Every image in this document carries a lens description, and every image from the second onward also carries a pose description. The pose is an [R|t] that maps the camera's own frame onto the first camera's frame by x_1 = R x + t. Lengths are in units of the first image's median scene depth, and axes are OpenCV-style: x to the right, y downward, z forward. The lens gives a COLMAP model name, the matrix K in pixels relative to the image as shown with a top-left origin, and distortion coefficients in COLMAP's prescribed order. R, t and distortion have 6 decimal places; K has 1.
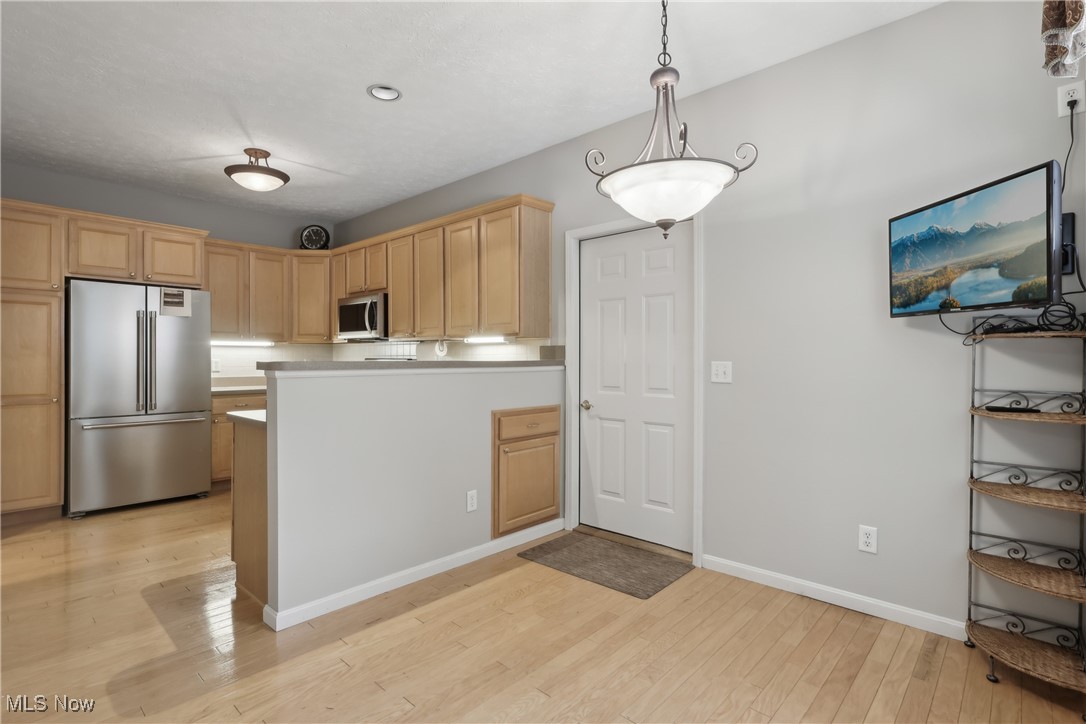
lens RADIAL K [[513.9, 0, 541.7], [0, 513.9, 360.3], [0, 0, 1]] dist [0.001704, -0.002451]
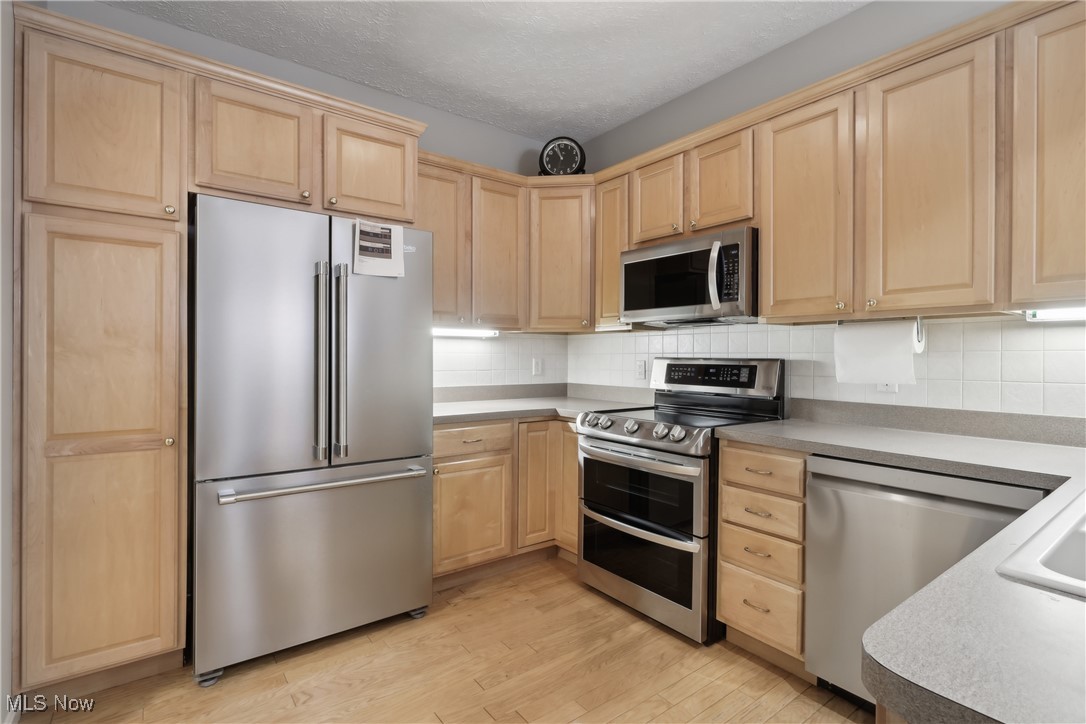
lens RADIAL K [[513.9, 0, 552.0], [0, 513.9, 360.6], [0, 0, 1]] dist [0.001704, -0.002451]
pose [[0.986404, 0.001756, -0.164326, -0.461285], [-0.001751, 0.999998, 0.000179, -0.000253], [0.164327, 0.000111, 0.986406, 0.524599]]
